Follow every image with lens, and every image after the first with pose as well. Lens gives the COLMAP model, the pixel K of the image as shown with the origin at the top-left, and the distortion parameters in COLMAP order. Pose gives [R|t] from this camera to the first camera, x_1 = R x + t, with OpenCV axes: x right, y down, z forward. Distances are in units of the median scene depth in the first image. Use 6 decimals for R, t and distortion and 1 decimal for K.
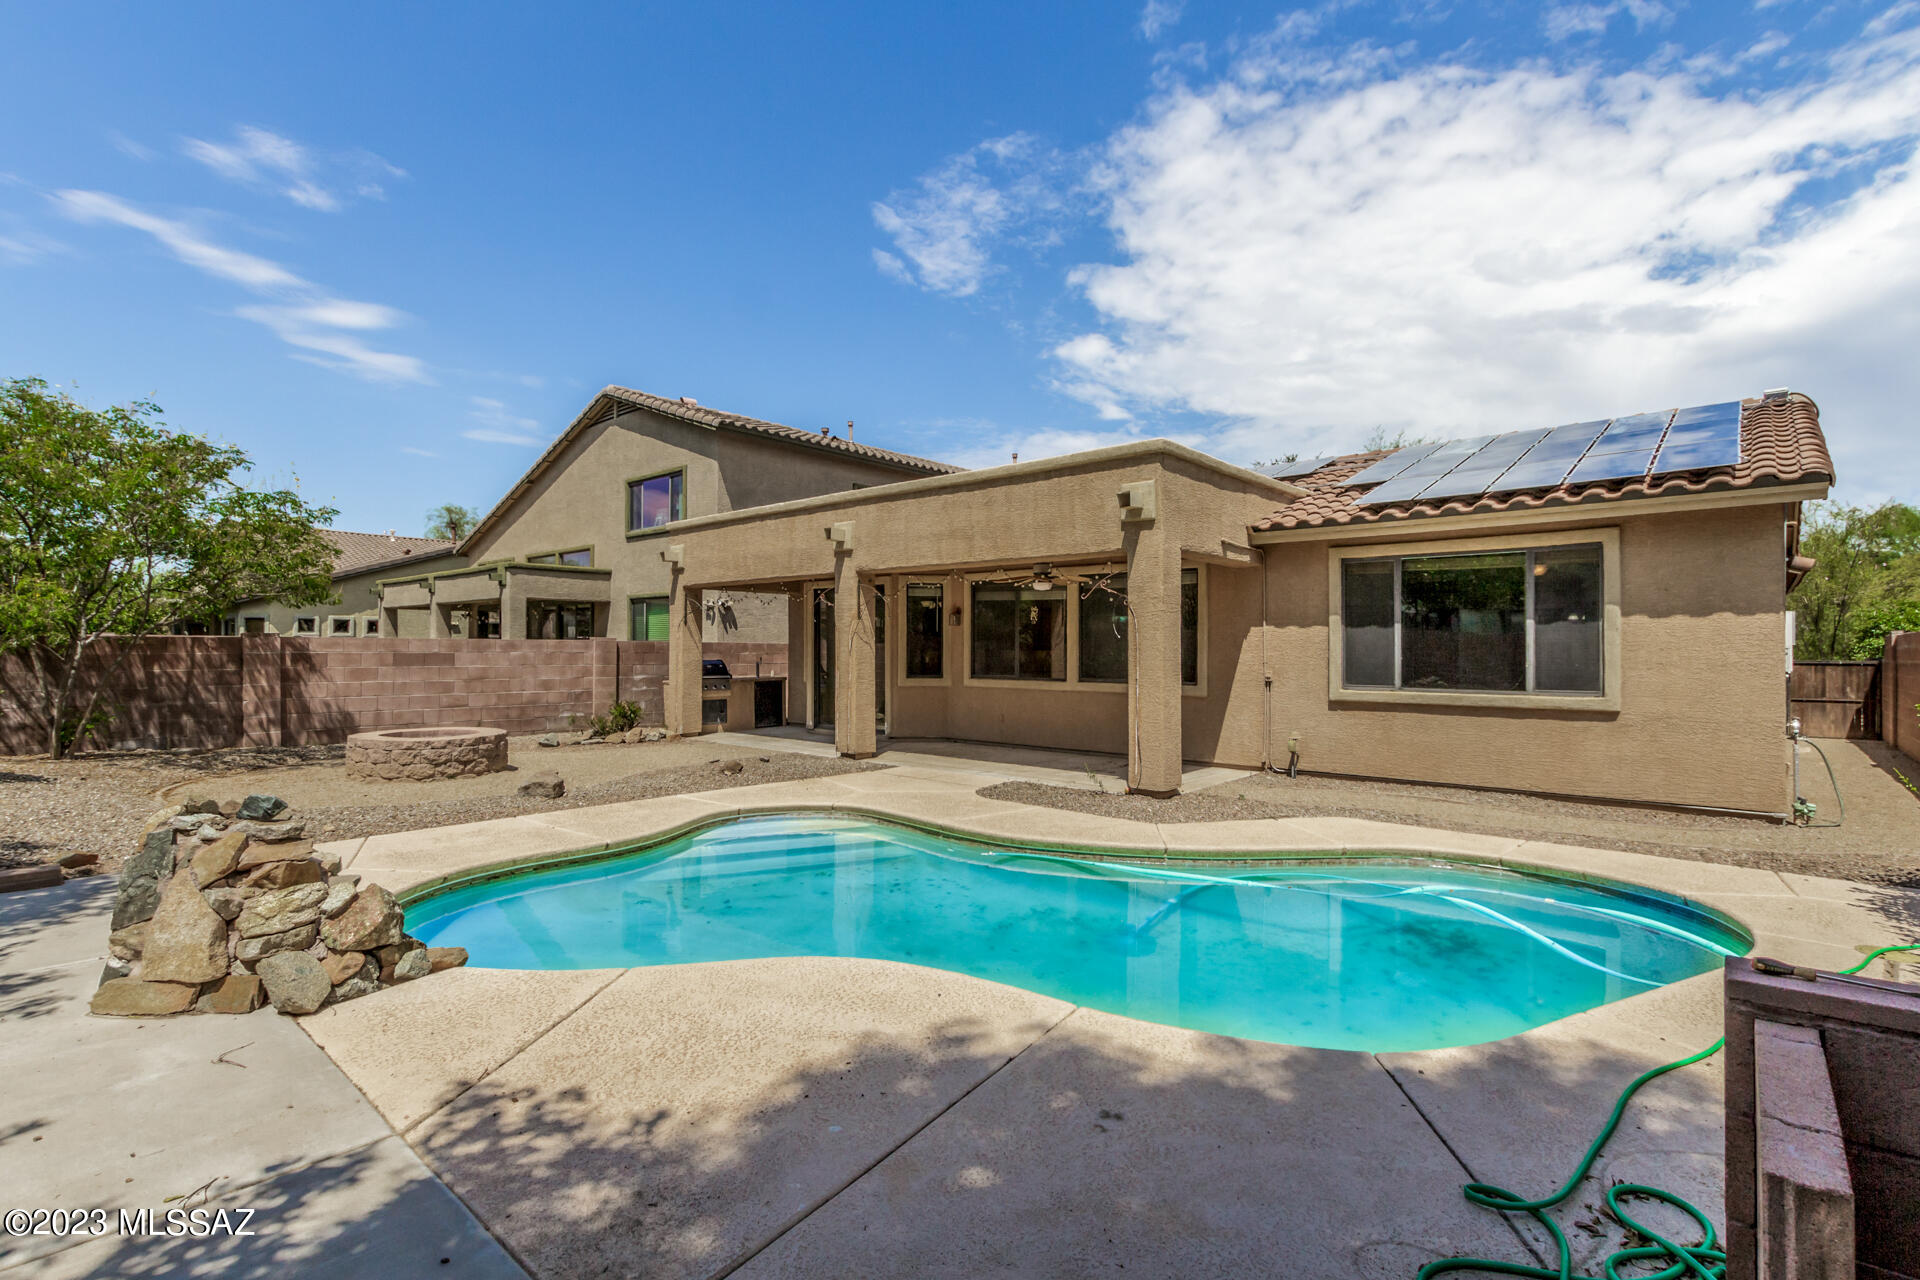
lens RADIAL K [[888.7, 0, 960.6], [0, 888.7, 639.7], [0, 0, 1]] dist [0.005202, 0.000102]
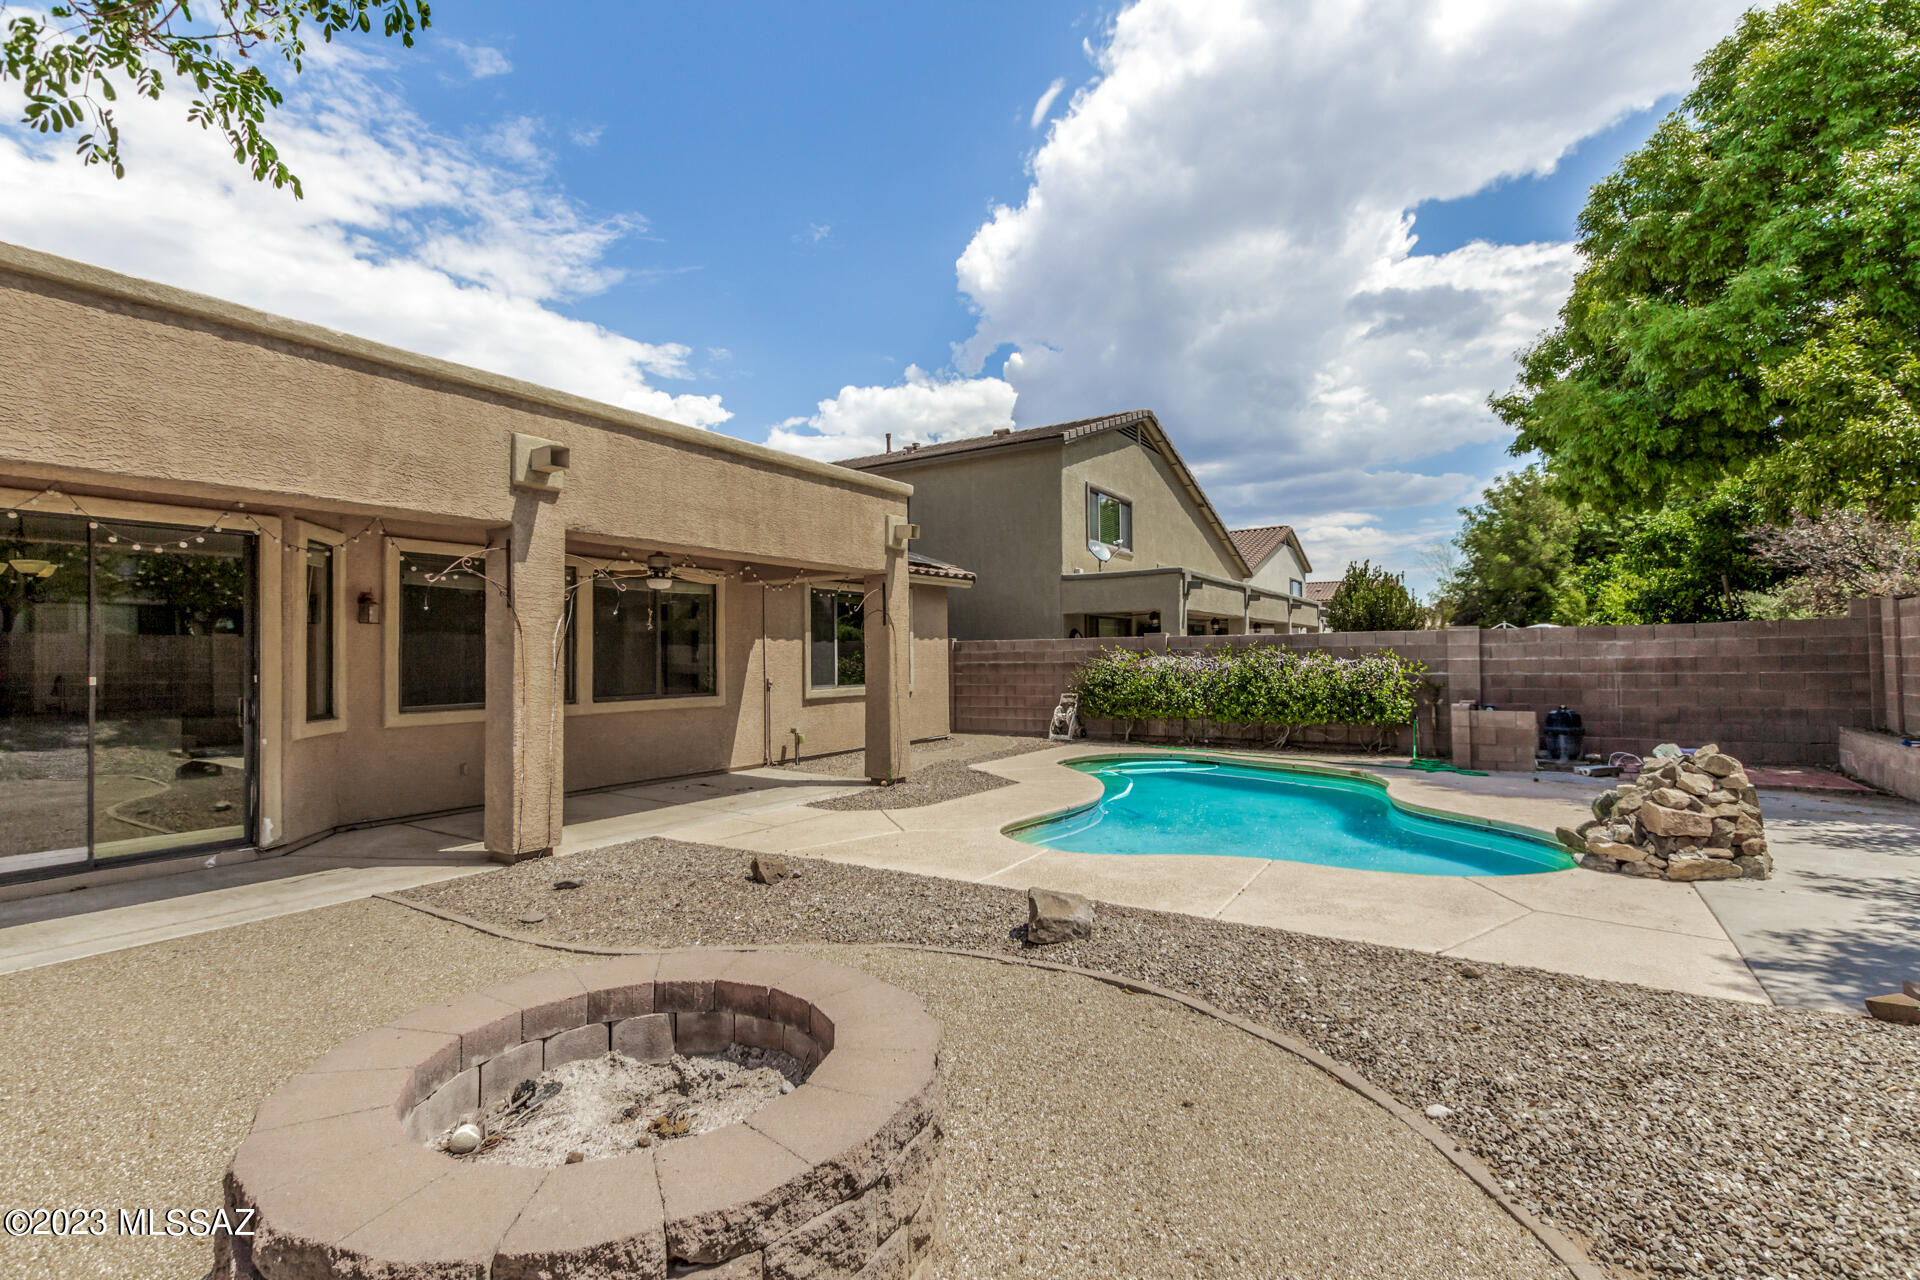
lens RADIAL K [[888.7, 0, 963.3], [0, 888.7, 646.6], [0, 0, 1]] dist [0.005202, 0.000102]
pose [[-0.148896, 0.015234, 0.988736, -0.793981], [0.007077, 0.999872, -0.014340, 0.011942], [-0.988828, 0.004862, -0.148985, 0.882778]]
